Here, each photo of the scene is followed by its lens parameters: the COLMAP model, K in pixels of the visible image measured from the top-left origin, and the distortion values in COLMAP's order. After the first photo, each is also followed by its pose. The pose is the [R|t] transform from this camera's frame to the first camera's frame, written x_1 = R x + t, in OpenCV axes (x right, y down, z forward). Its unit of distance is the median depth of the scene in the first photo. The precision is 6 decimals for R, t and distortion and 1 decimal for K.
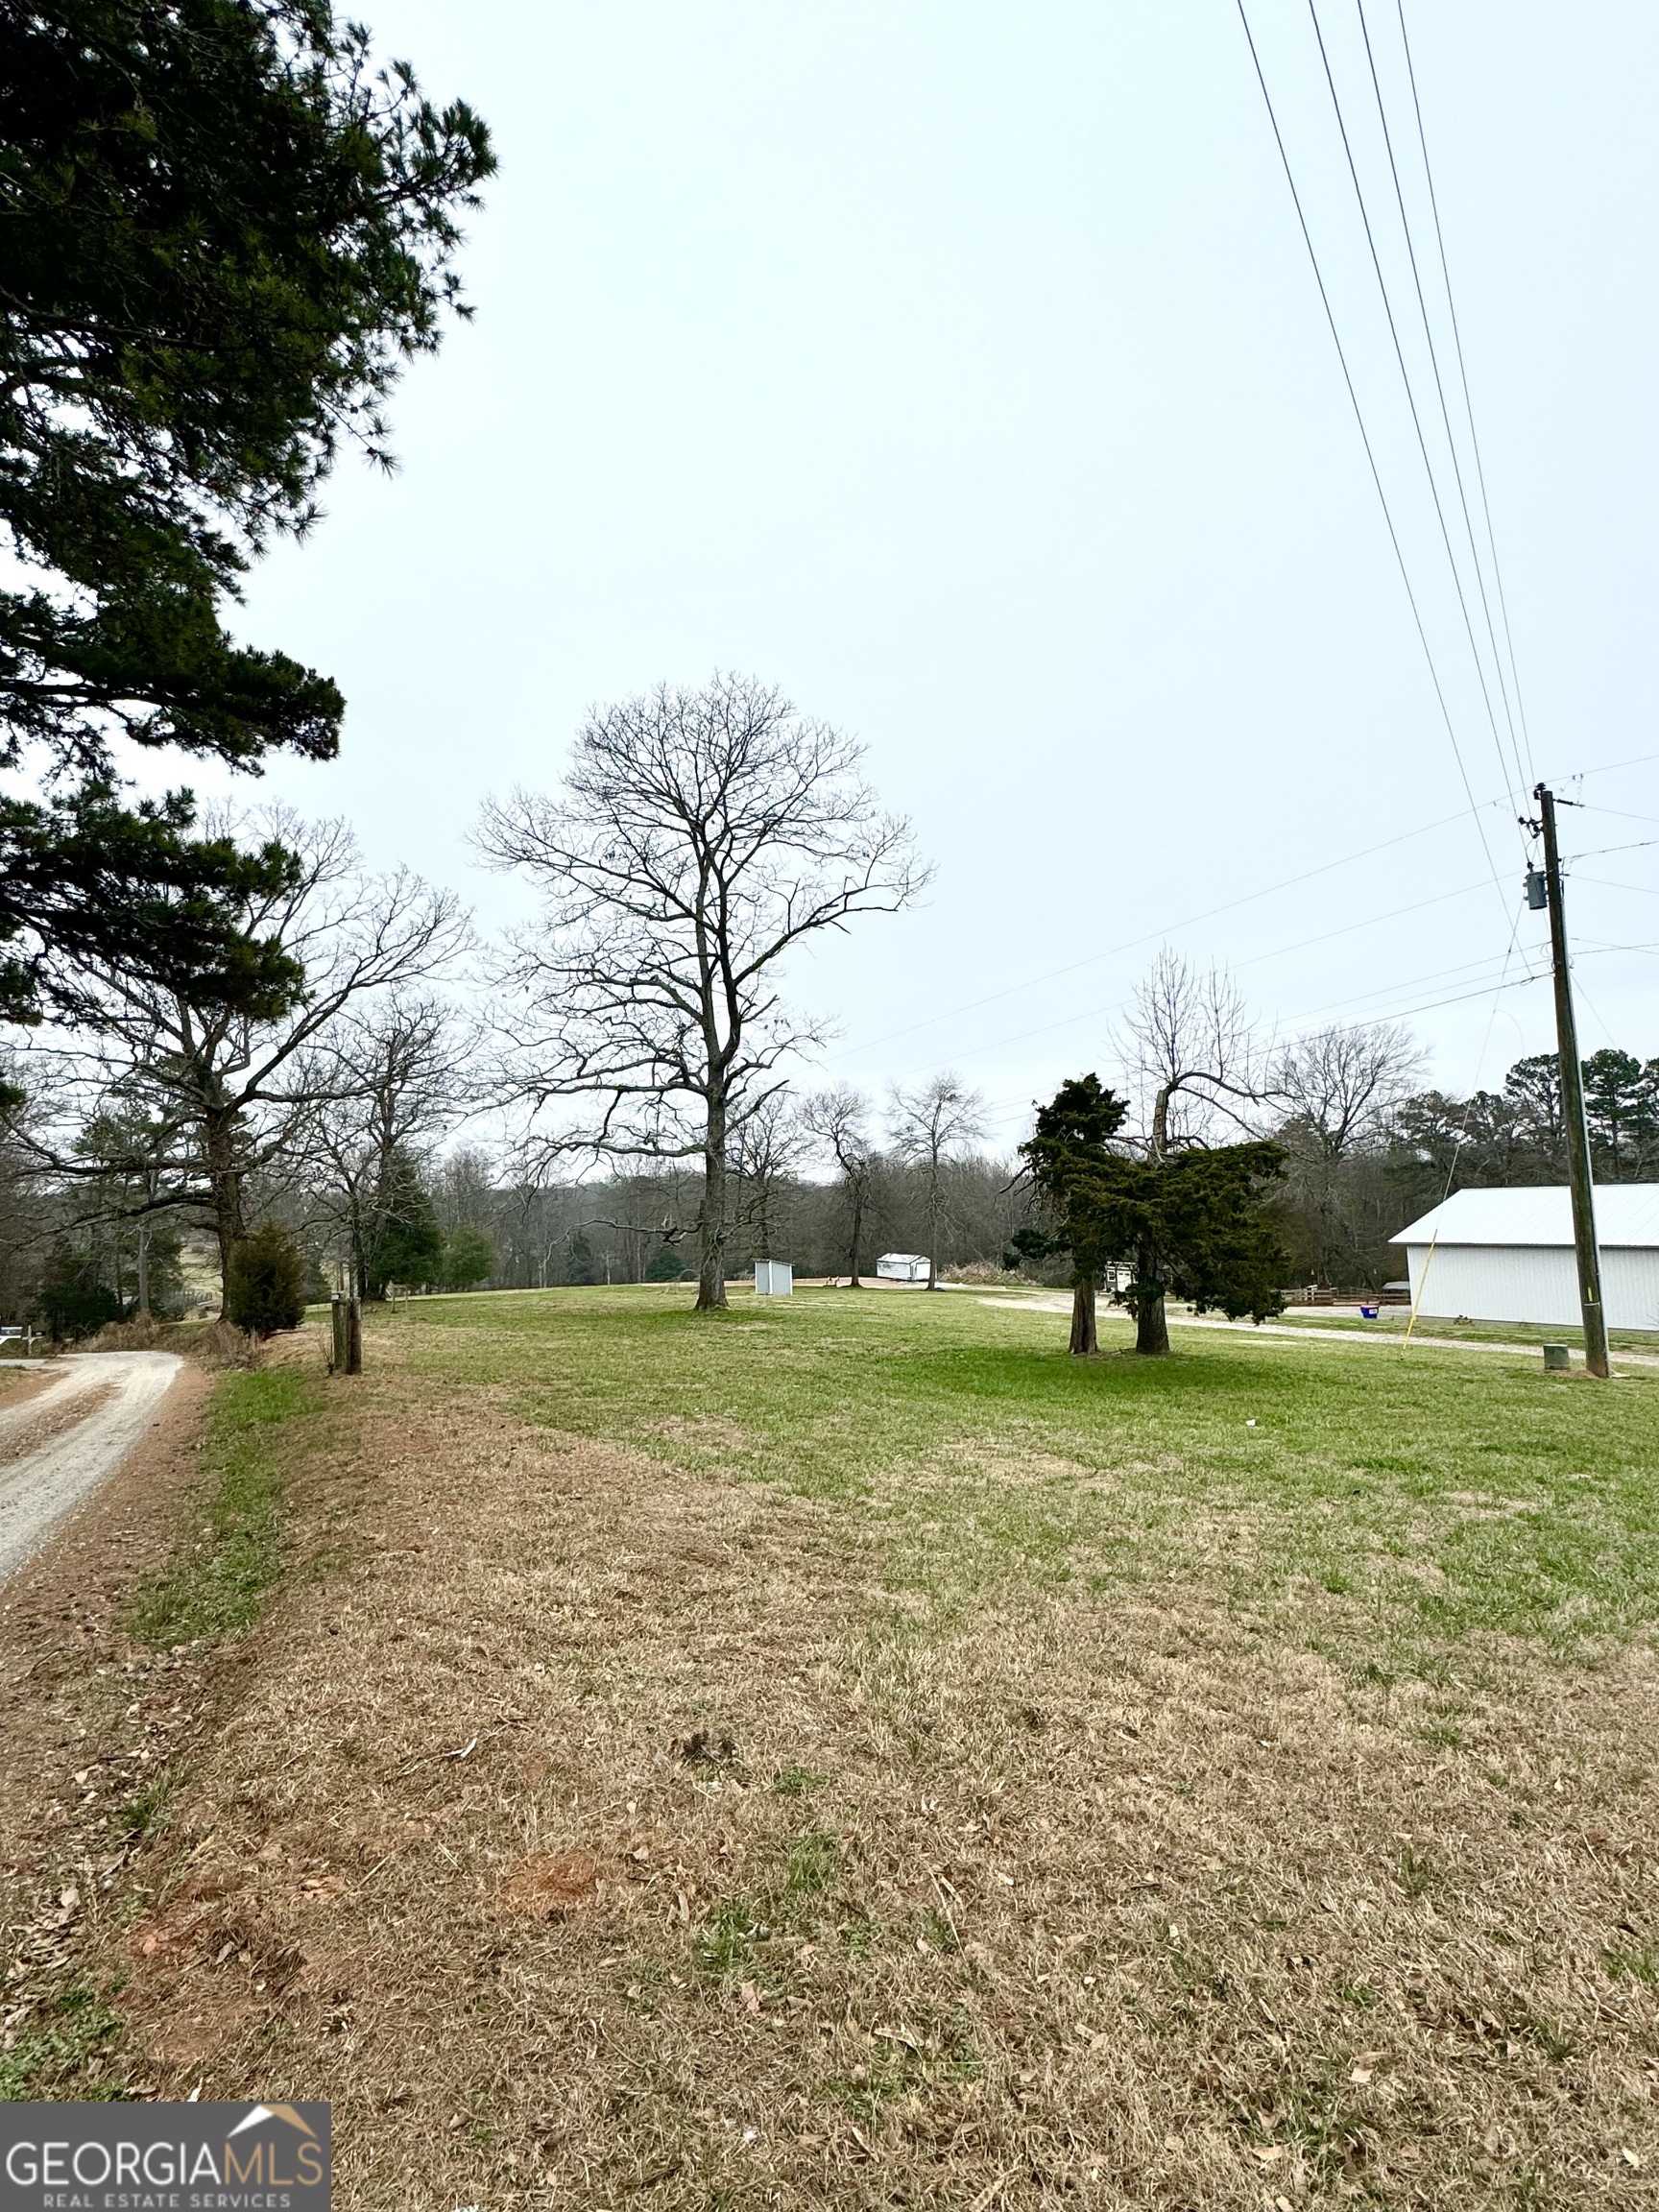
lens RADIAL K [[1140.0, 0, 825.0], [0, 1140.0, 1111.2], [0, 0, 1]] dist [-0.003874, -0.000437]
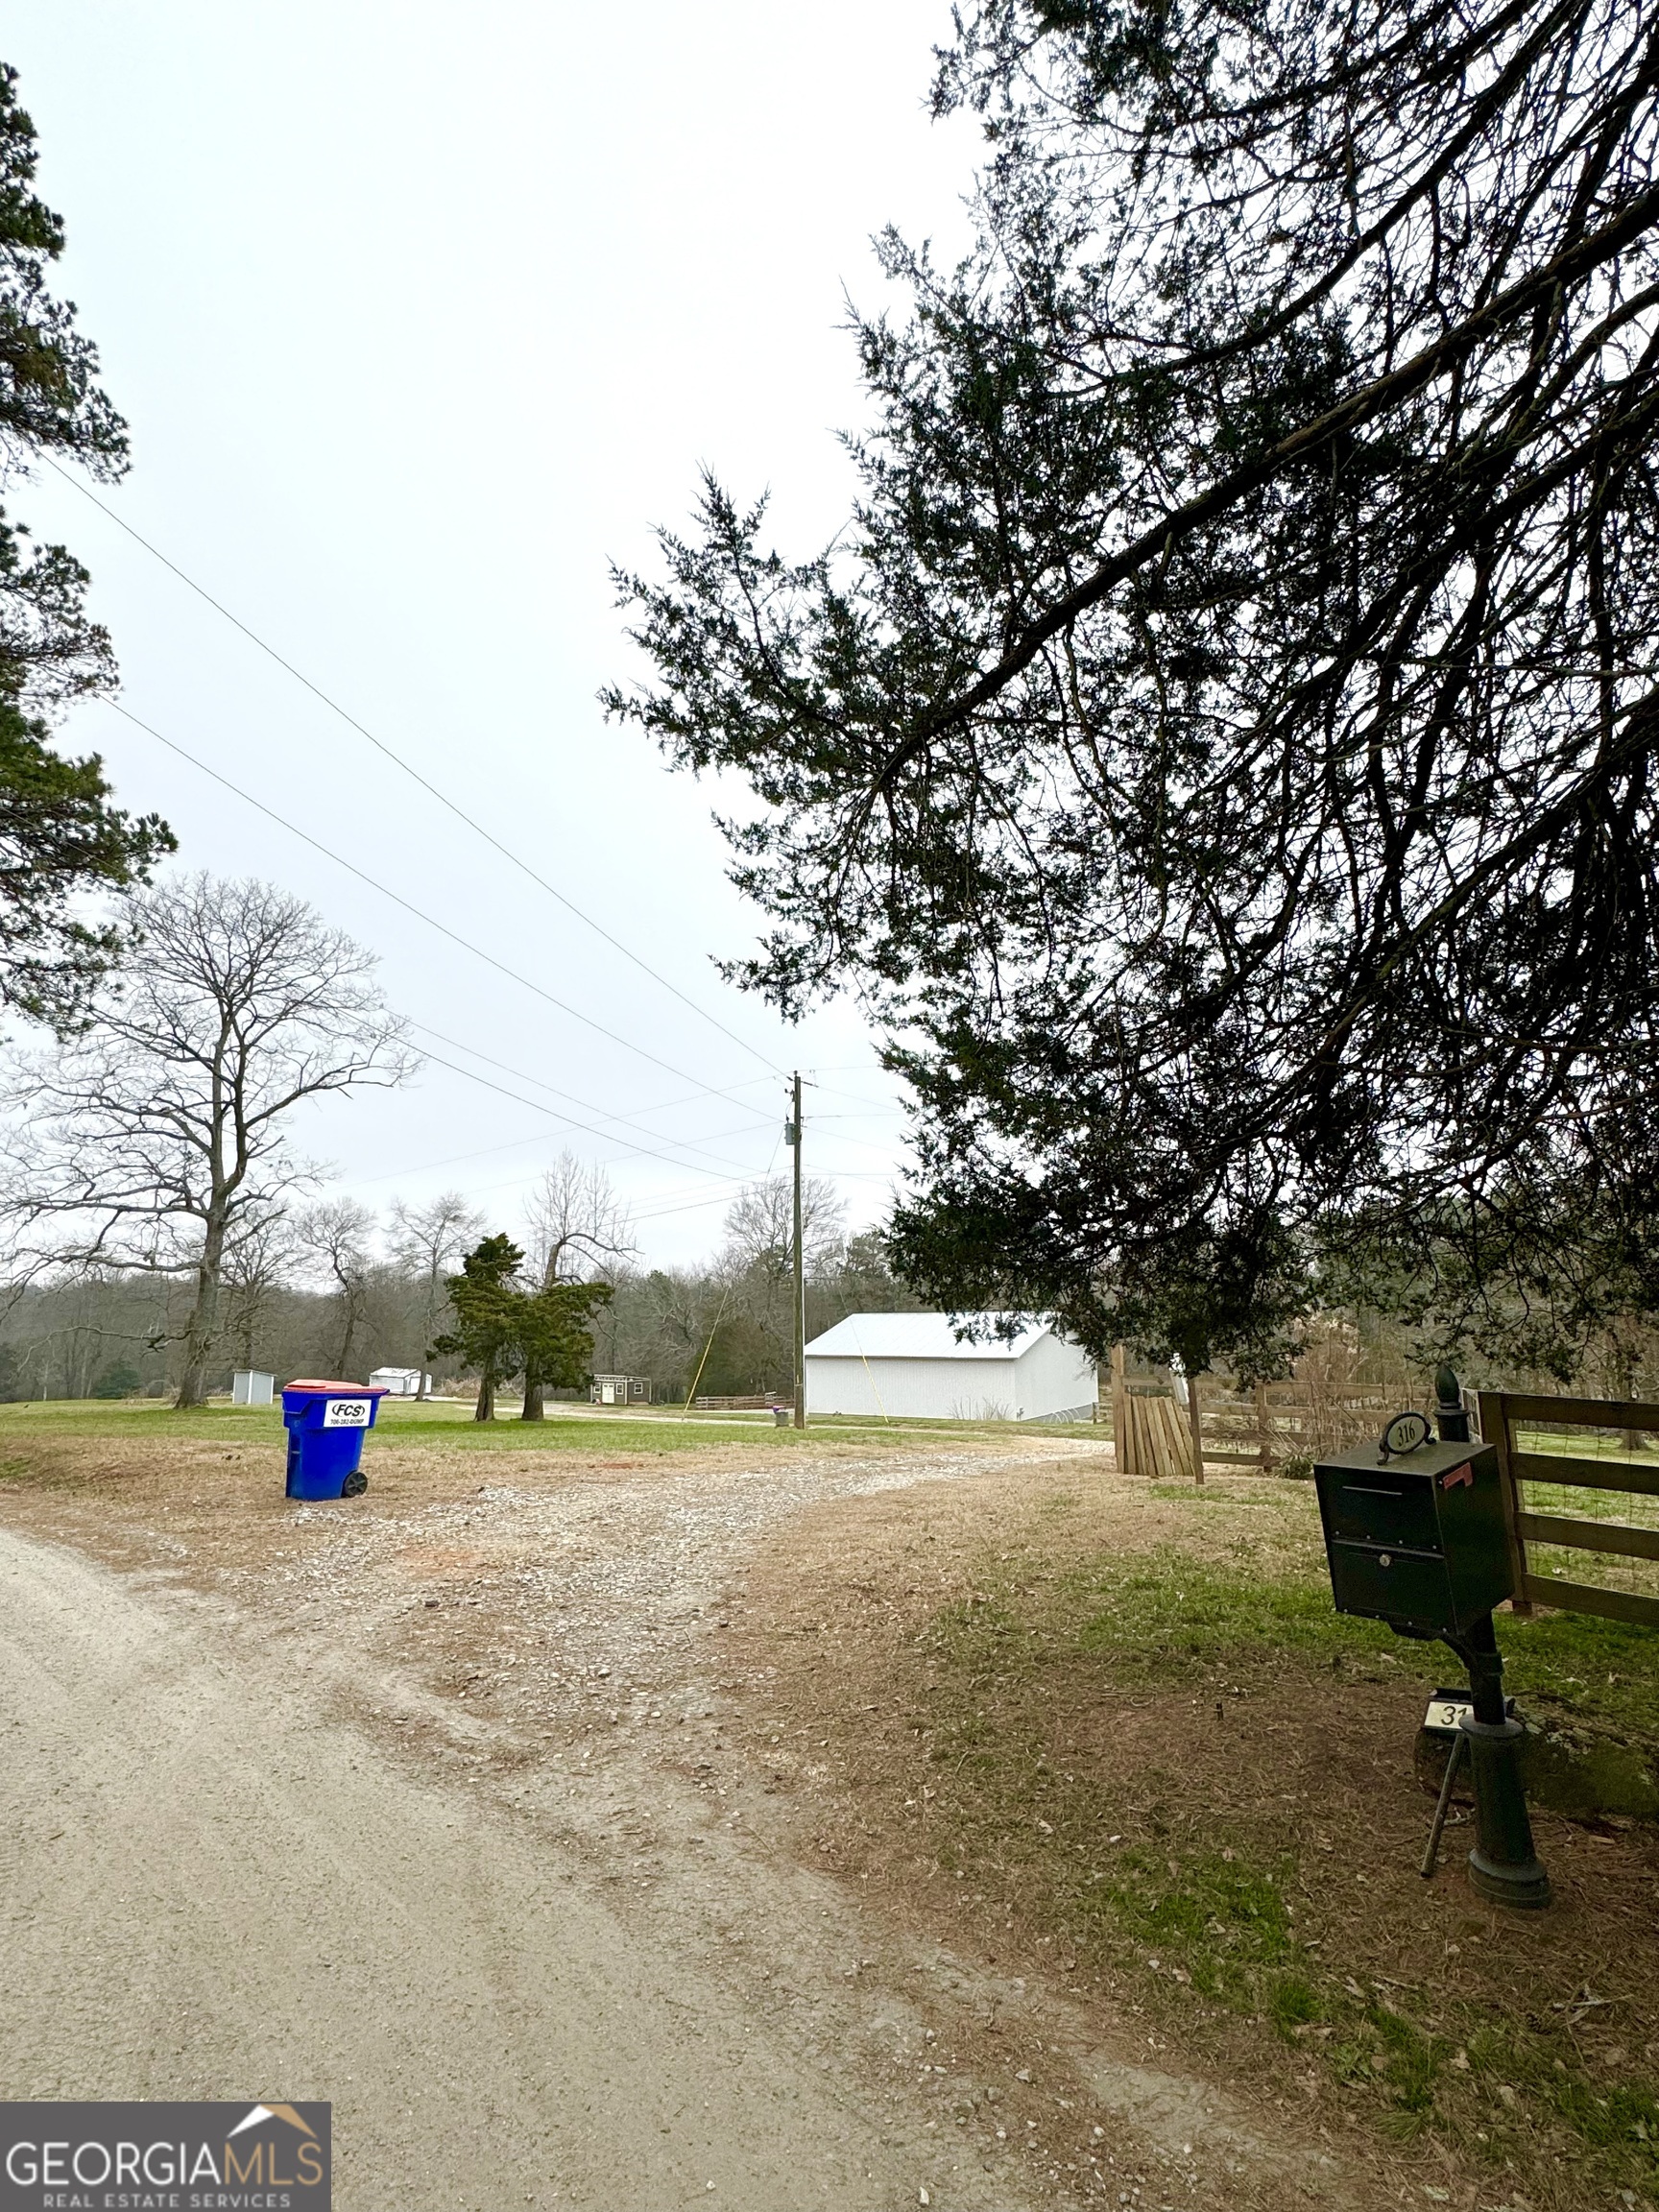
lens RADIAL K [[1140.0, 0, 836.3], [0, 1140.0, 1104.3], [0, 0, 1]] dist [-0.003874, -0.000437]
pose [[0.914097, 0.091248, 0.395096, 0.012310], [-0.048712, 0.992007, -0.116404, -0.025476], [-0.402559, 0.087158, 0.911235, -0.314753]]
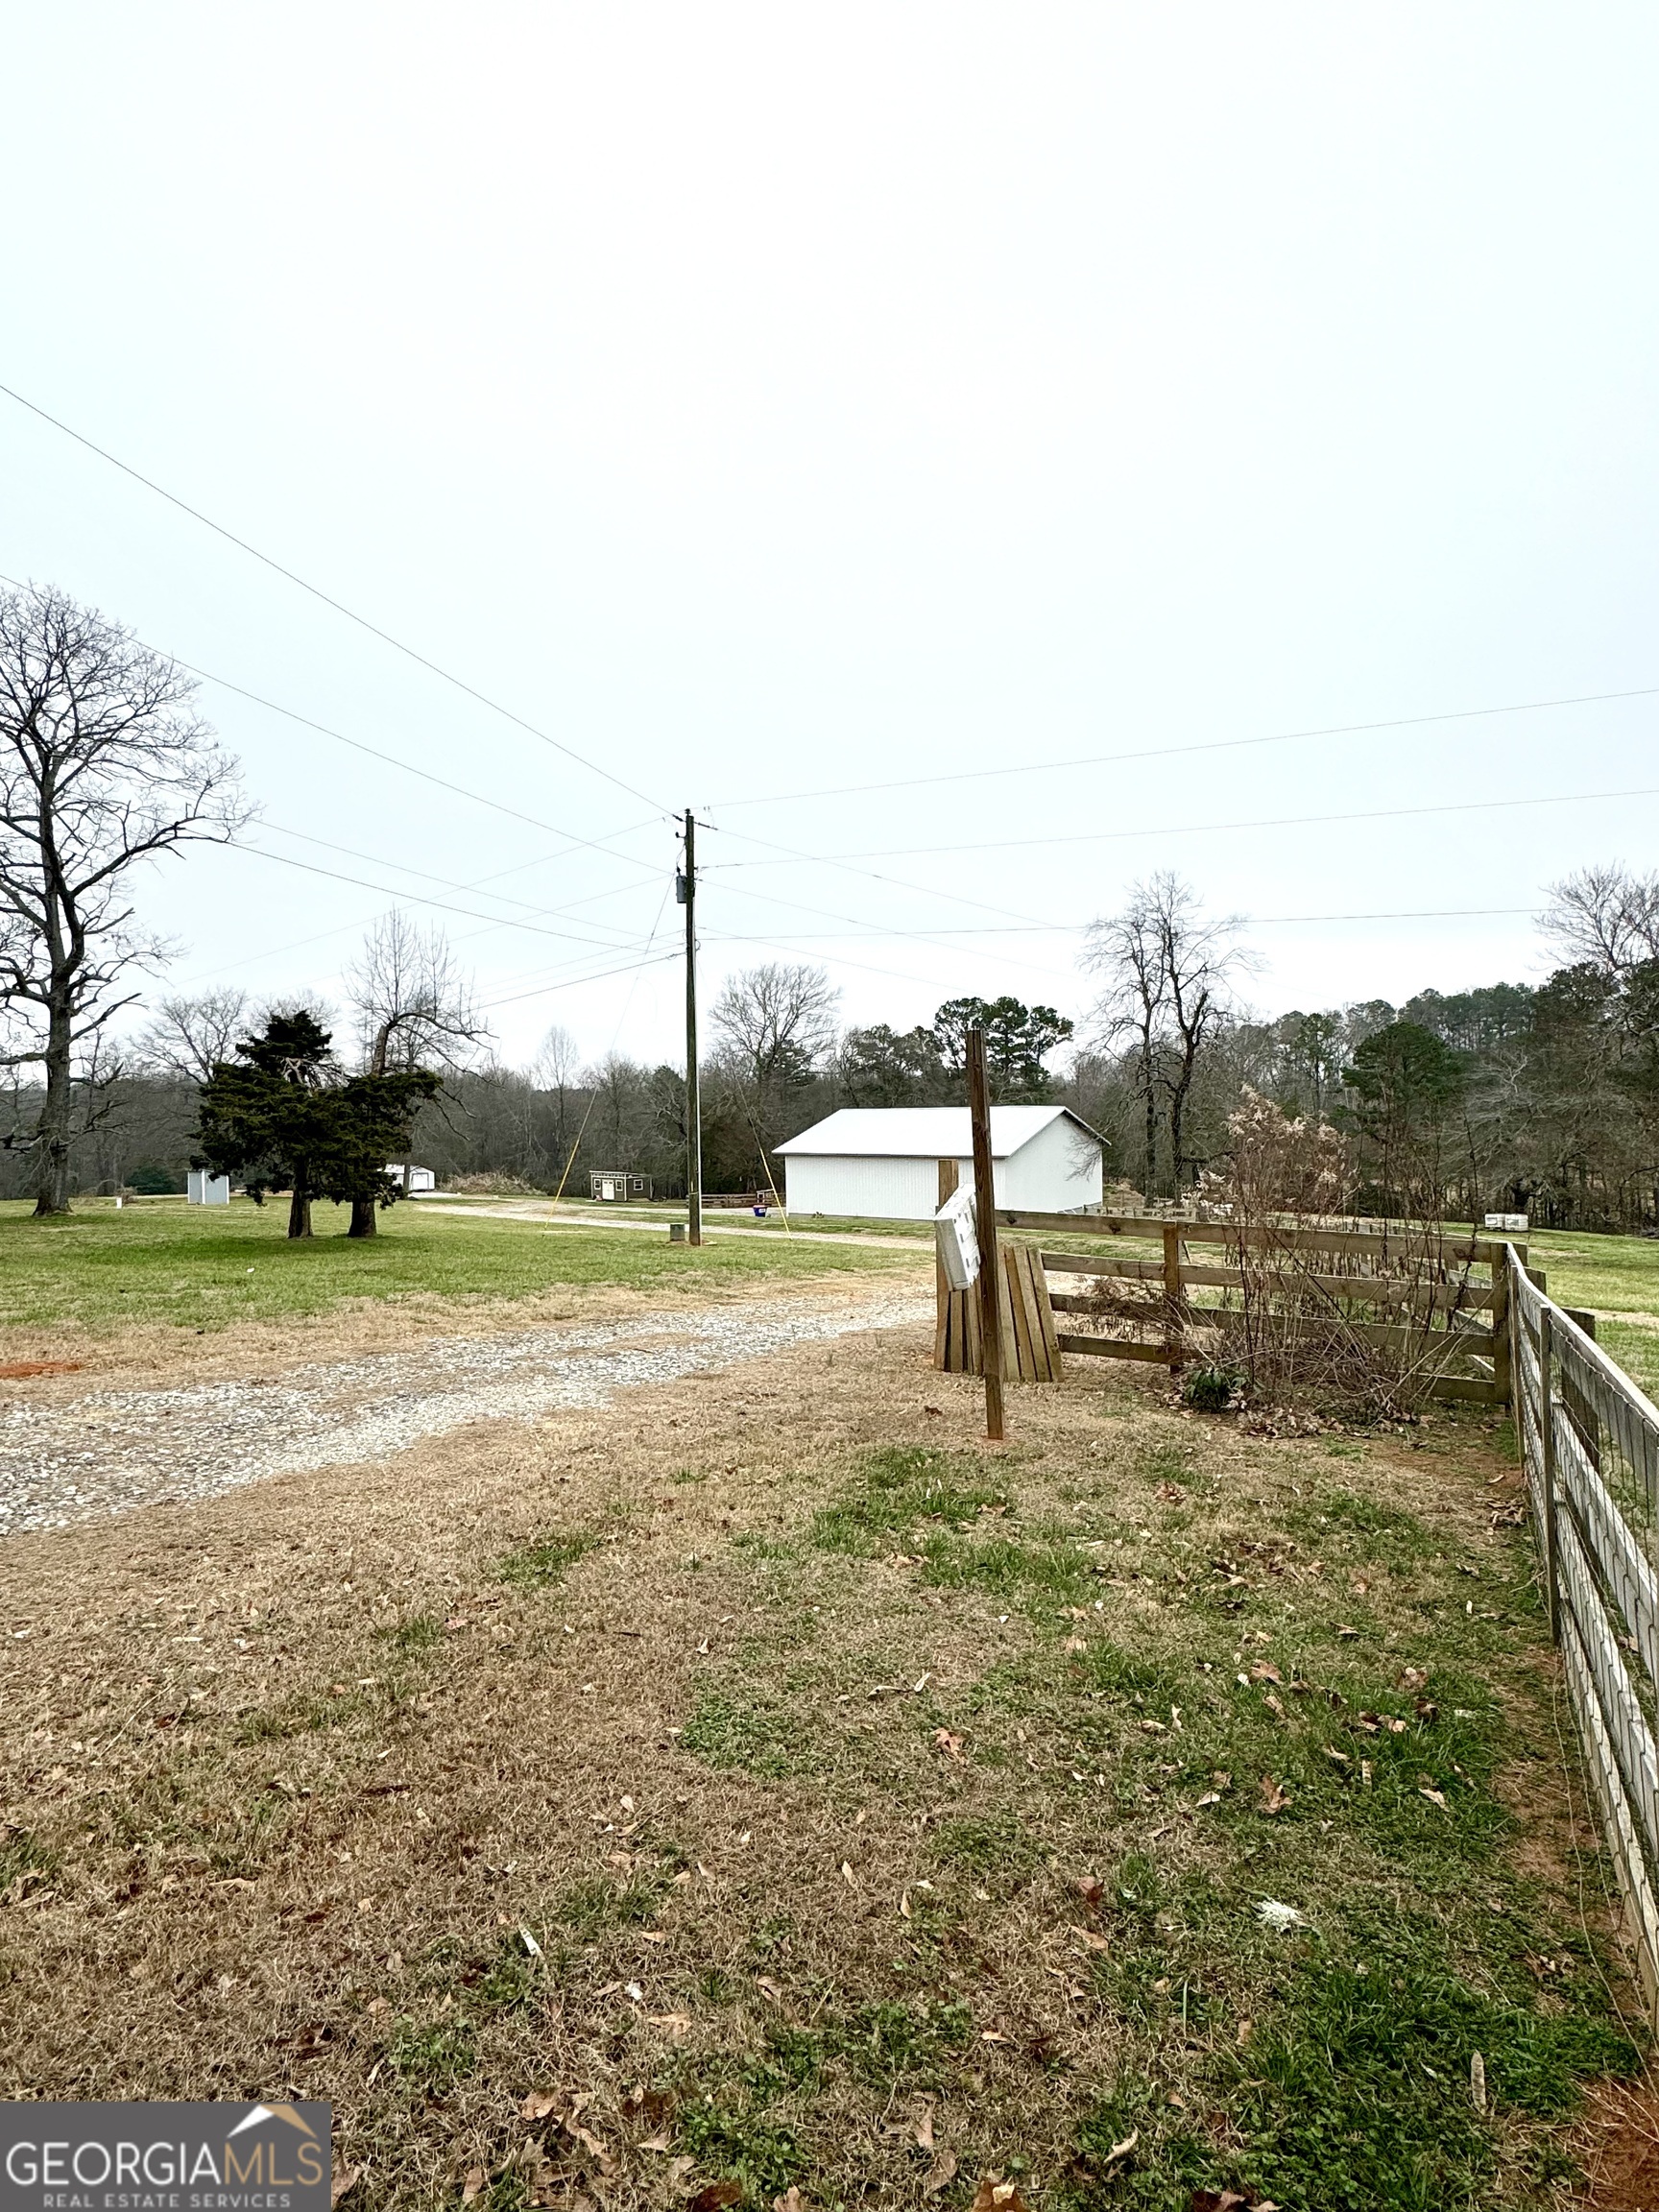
lens RADIAL K [[1140.0, 0, 822.8], [0, 1140.0, 1115.3], [0, 0, 1]] dist [-0.003874, -0.000437]
pose [[0.930262, 0.014025, 0.366628, 0.164194], [-0.043262, 0.996491, 0.071652, -0.017624], [-0.364337, -0.082516, 0.927604, -0.186692]]
